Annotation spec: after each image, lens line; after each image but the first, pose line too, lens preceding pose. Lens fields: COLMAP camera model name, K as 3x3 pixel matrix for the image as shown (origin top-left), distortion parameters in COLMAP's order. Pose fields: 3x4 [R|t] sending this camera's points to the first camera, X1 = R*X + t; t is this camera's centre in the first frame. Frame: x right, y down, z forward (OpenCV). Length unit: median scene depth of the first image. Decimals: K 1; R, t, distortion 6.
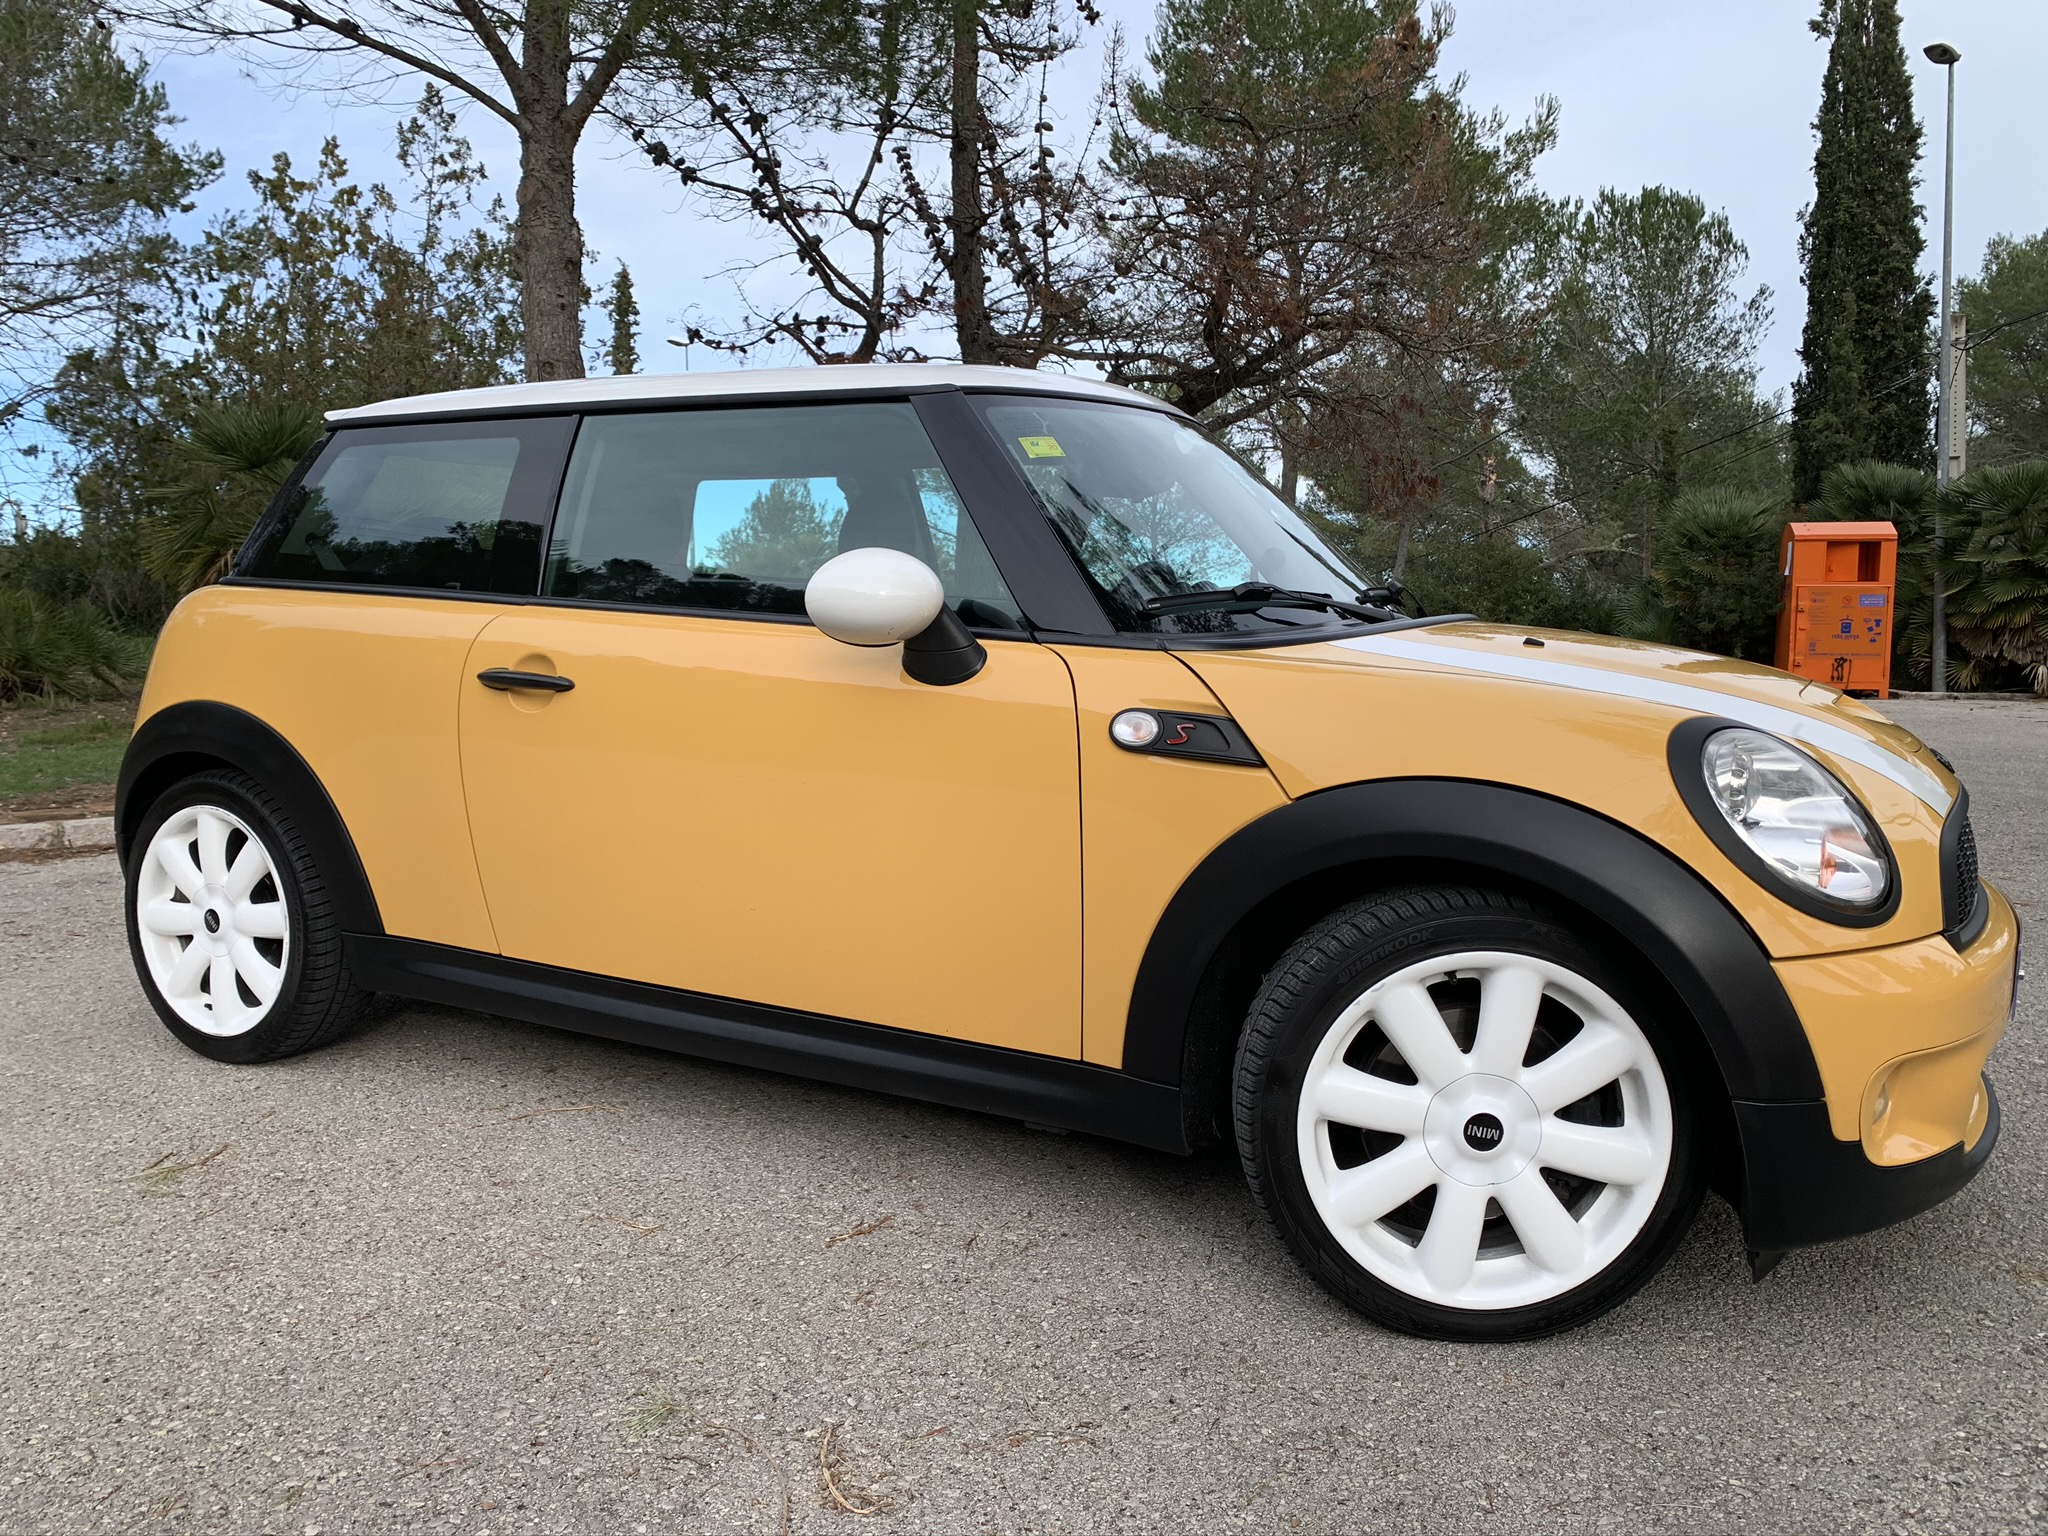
lens RADIAL K [[1577.0, 0, 1026.9], [0, 1577.0, 770.9], [0, 0, 1]] dist [0.018370, -0.020191]
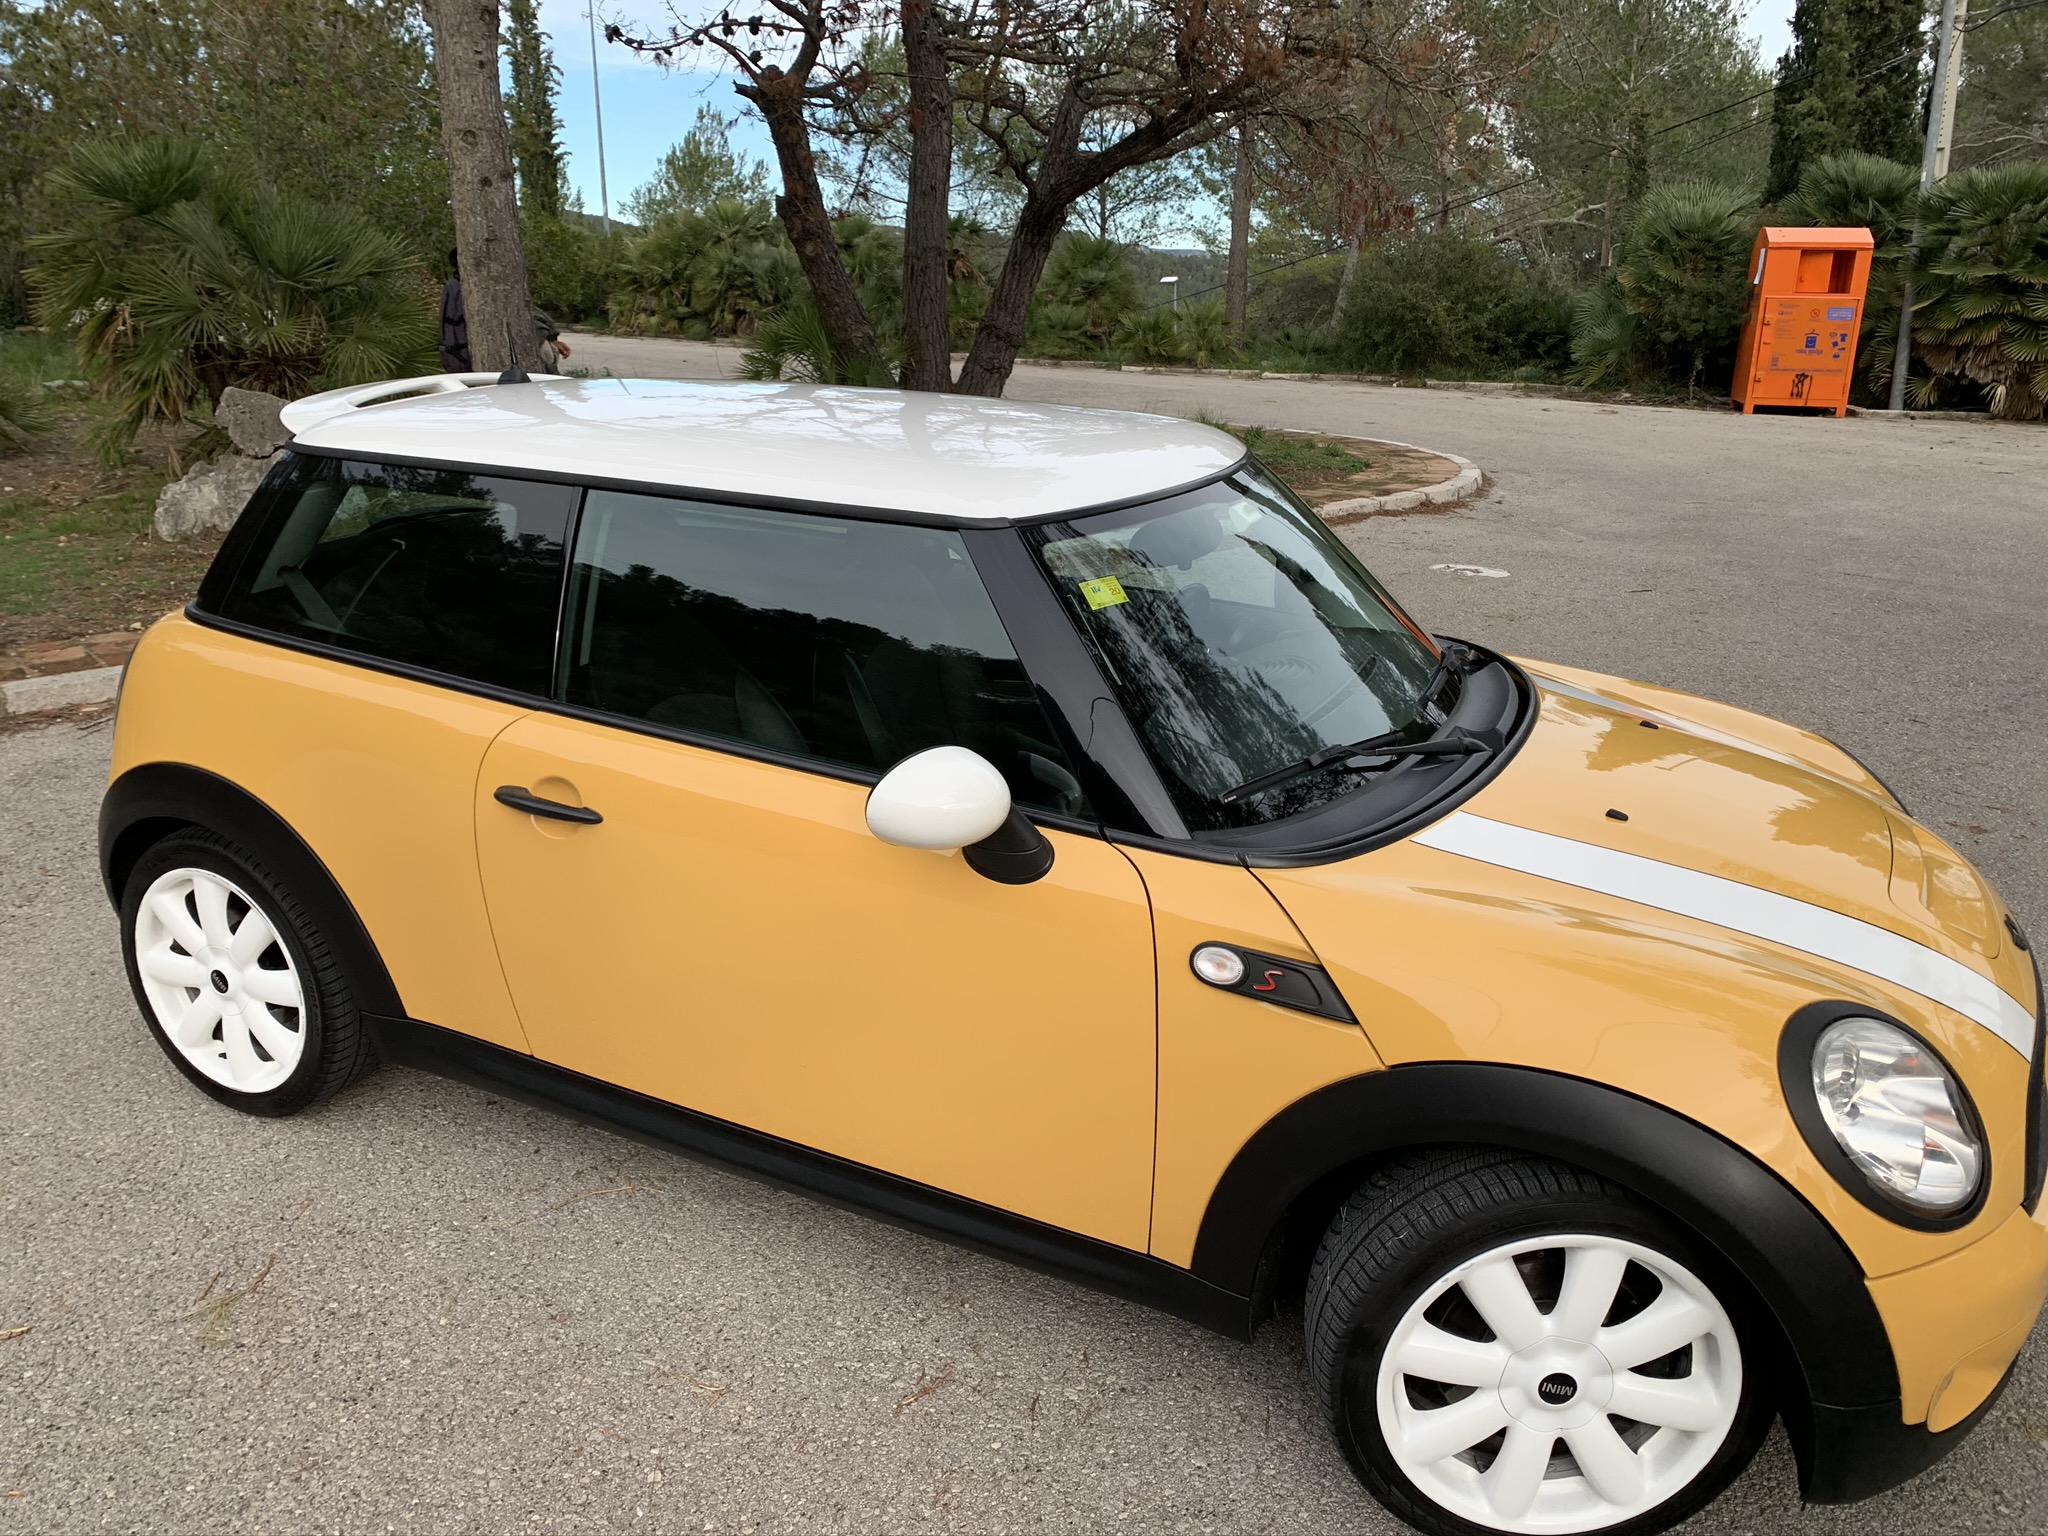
lens RADIAL K [[1577.0, 0, 1014.3], [0, 1577.0, 763.8], [0, 0, 1]] dist [0.018370, -0.020191]
pose [[0.999314, -0.002849, 0.036938, -0.065660], [-0.004948, 0.977846, 0.209269, -0.250213], [-0.036715, -0.209308, 0.977160, 0.063764]]
